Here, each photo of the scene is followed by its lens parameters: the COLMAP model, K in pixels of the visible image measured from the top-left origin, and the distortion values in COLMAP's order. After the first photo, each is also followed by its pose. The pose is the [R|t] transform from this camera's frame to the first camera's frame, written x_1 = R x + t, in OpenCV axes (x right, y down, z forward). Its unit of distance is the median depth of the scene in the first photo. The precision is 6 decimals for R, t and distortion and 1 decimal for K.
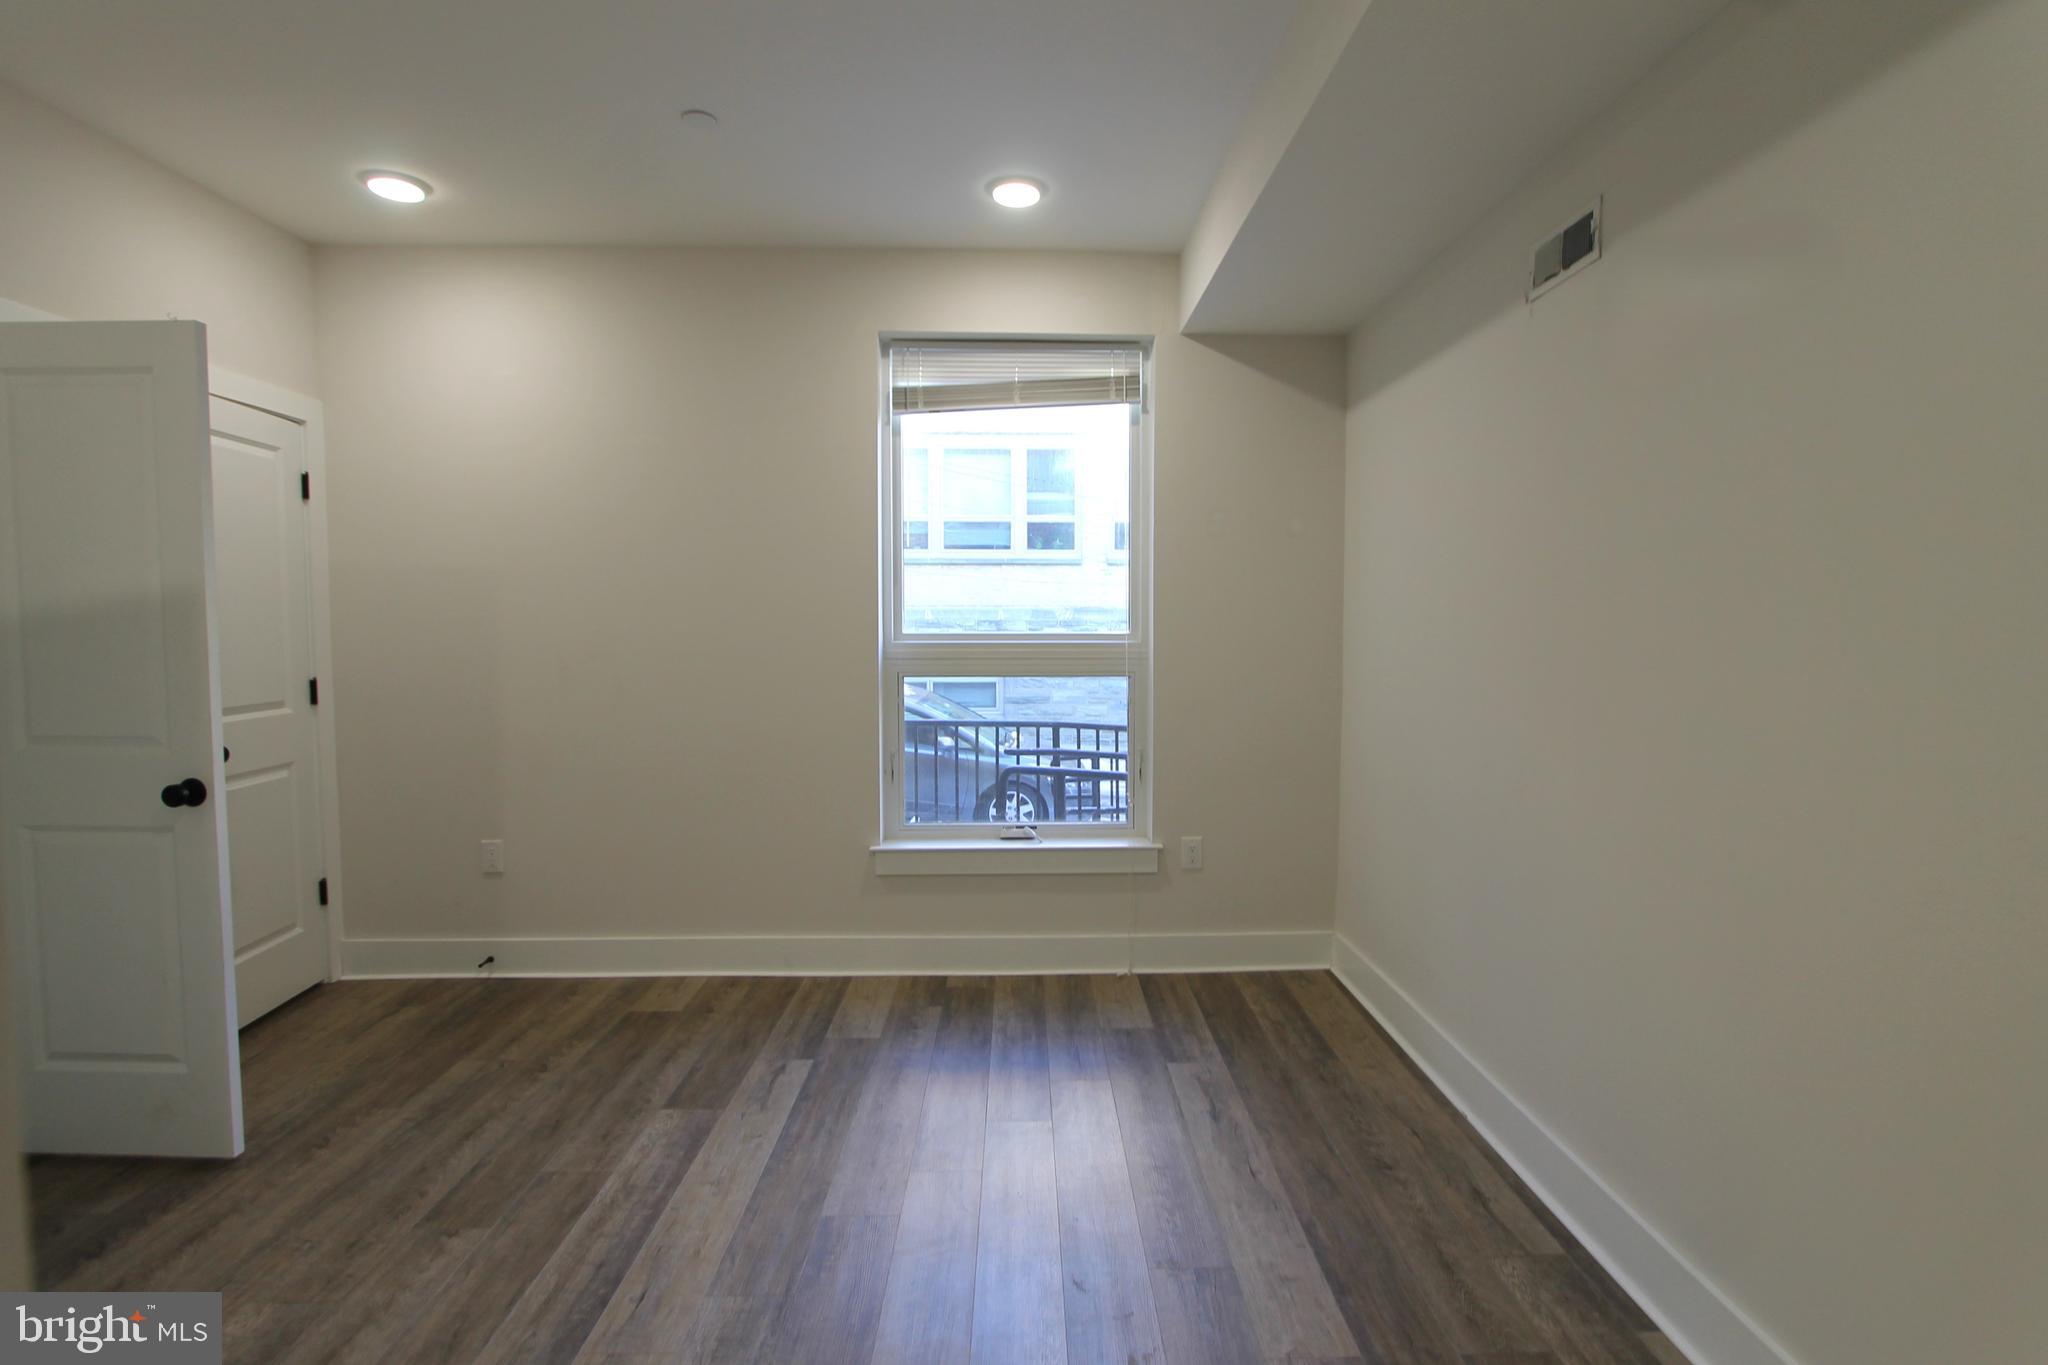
lens RADIAL K [[996.6, 0, 1040.4], [0, 996.6, 682.3], [0, 0, 1]] dist [-0.014584, 0.000254]
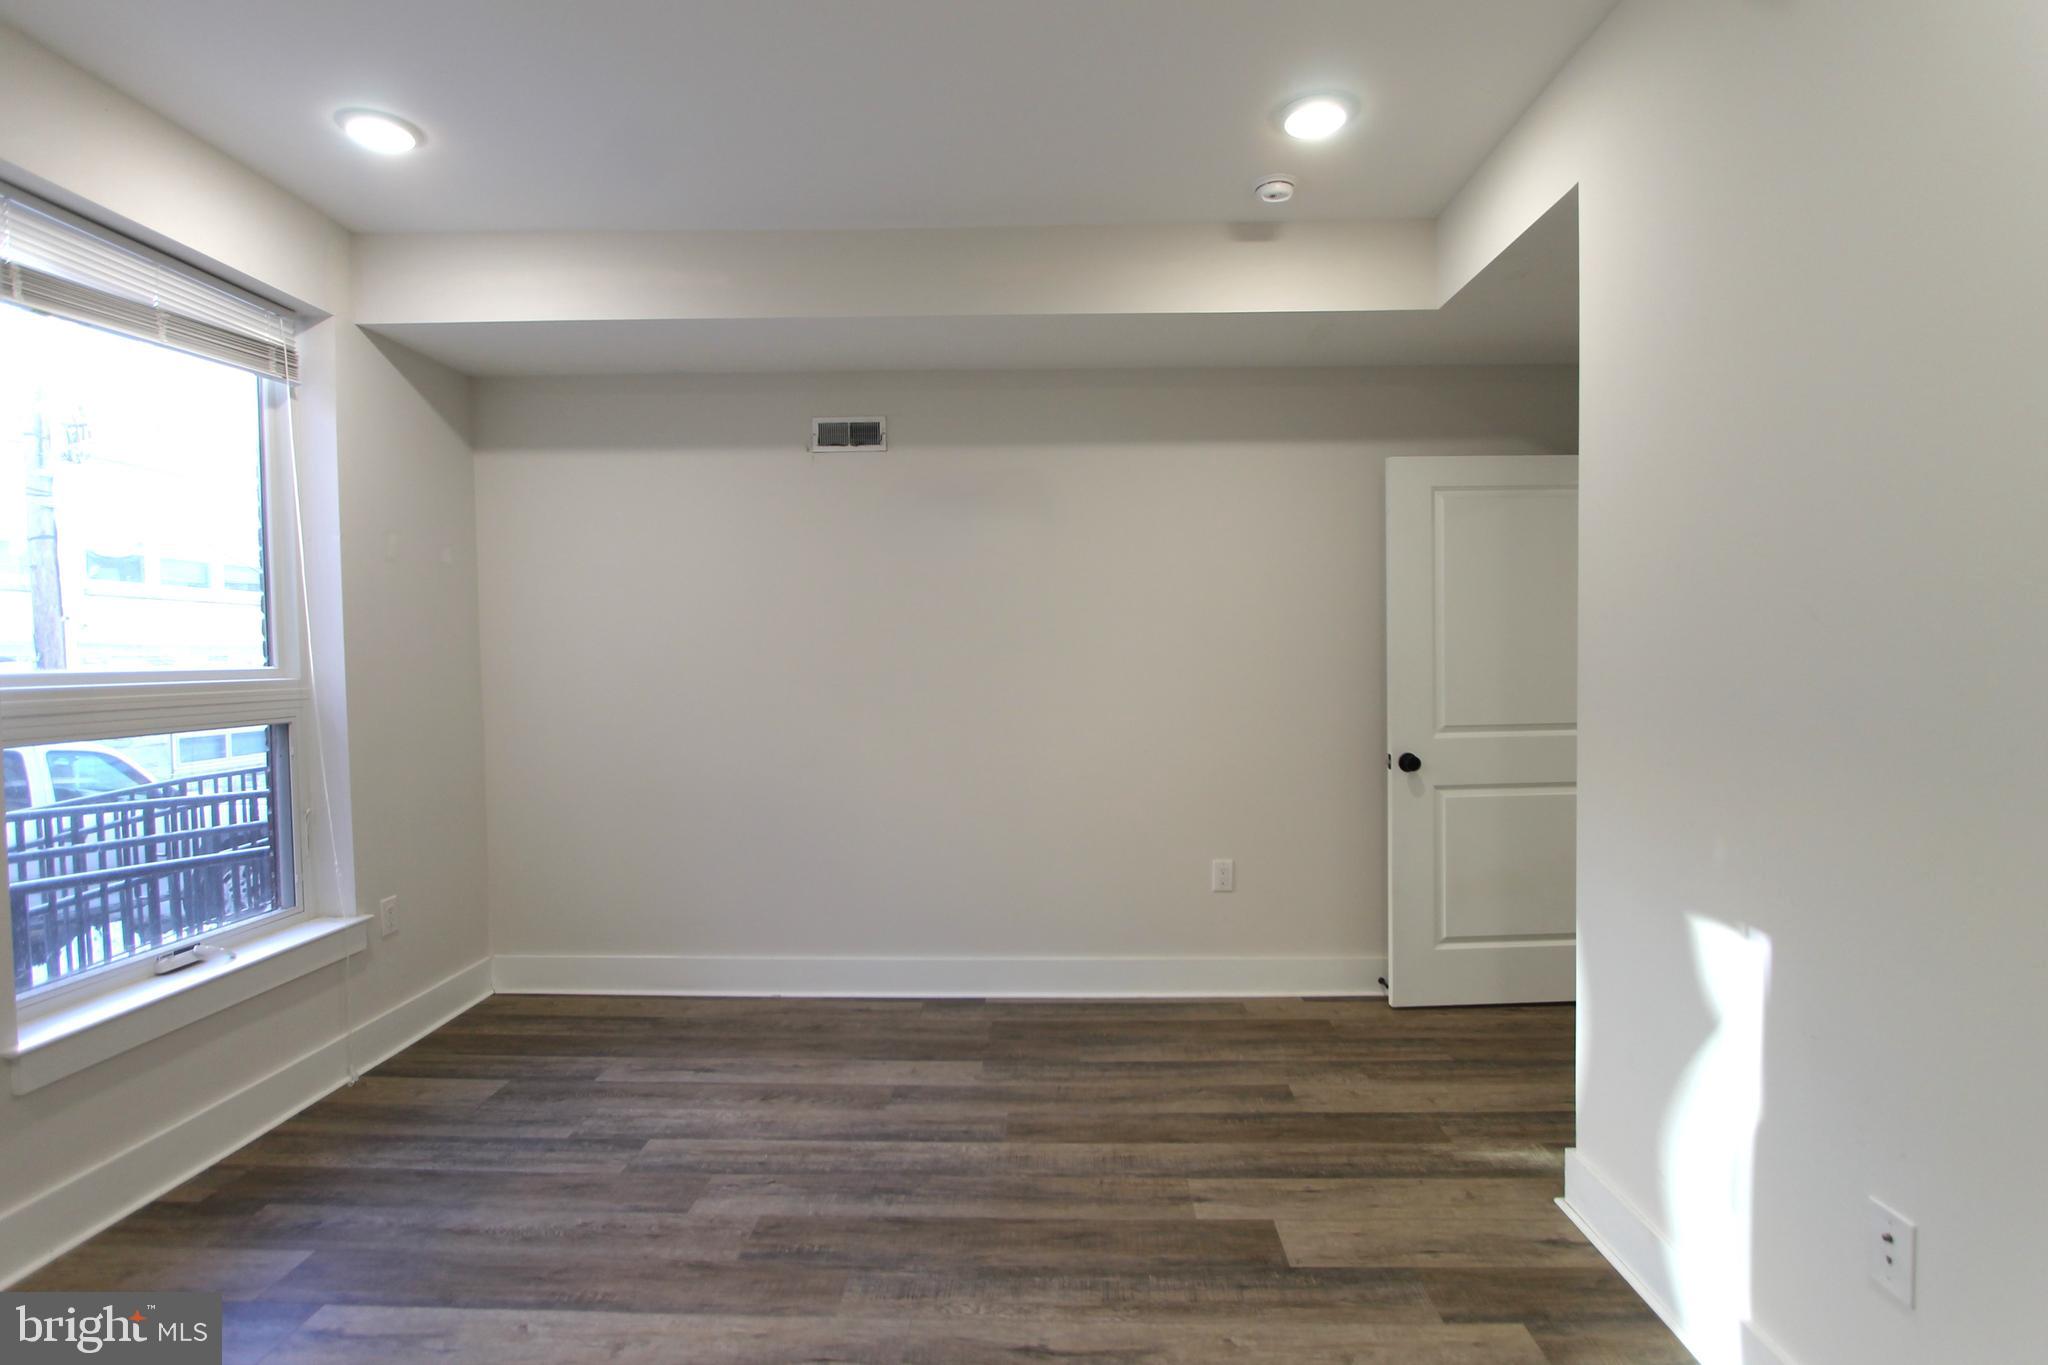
lens RADIAL K [[996.6, 0, 1041.6], [0, 996.6, 682.8], [0, 0, 1]] dist [-0.014584, 0.000254]
pose [[0.033308, -0.026154, 0.999103, -0.849760], [0.064353, 0.997639, 0.023970, -0.021901], [-0.997371, 0.063496, 0.034912, 0.463262]]
